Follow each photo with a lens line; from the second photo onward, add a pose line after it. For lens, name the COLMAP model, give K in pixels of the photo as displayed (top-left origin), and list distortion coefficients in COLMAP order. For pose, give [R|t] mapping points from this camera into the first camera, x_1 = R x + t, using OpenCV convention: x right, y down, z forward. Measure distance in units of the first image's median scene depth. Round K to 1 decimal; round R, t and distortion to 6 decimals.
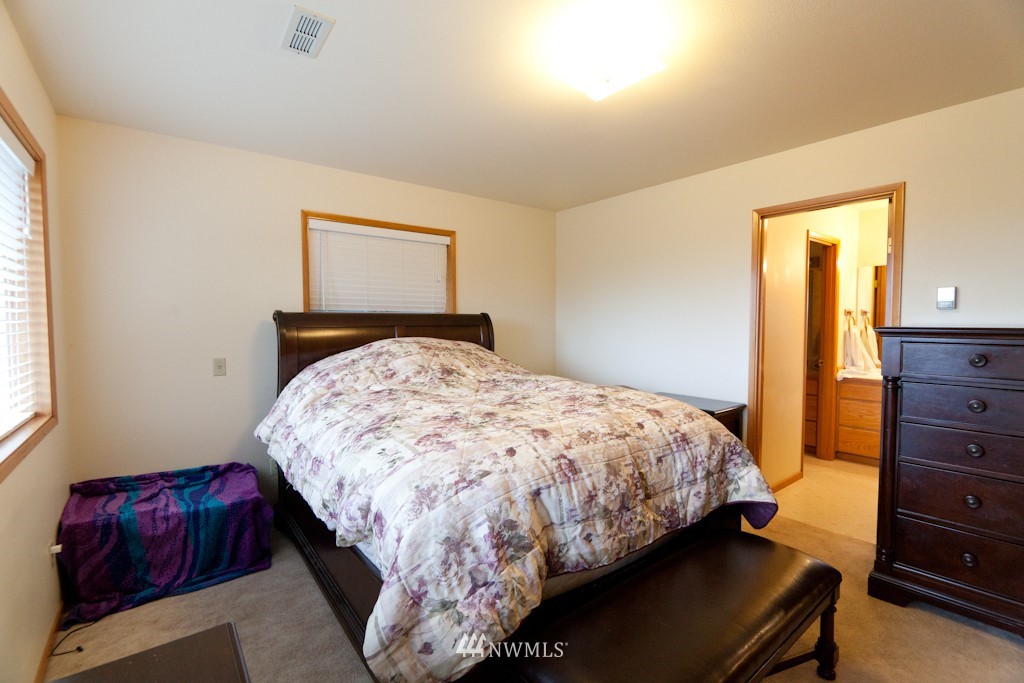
lens RADIAL K [[453.7, 0, 509.9], [0, 453.7, 340.2], [0, 0, 1]] dist [-0.004226, -0.001243]
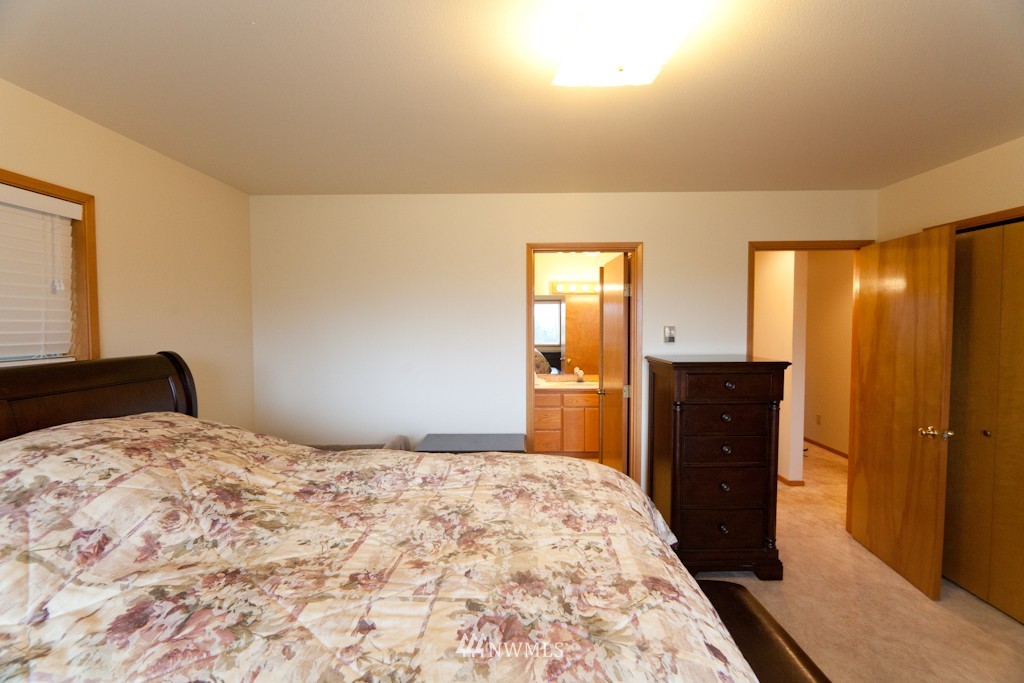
lens RADIAL K [[453.7, 0, 511.8], [0, 453.7, 341.6], [0, 0, 1]] dist [-0.004226, -0.001243]
pose [[0.626447, -0.030619, 0.778863, -0.231749], [0.035315, 0.999317, 0.010881, -0.065507], [-0.778664, 0.020690, 0.627100, 0.318891]]
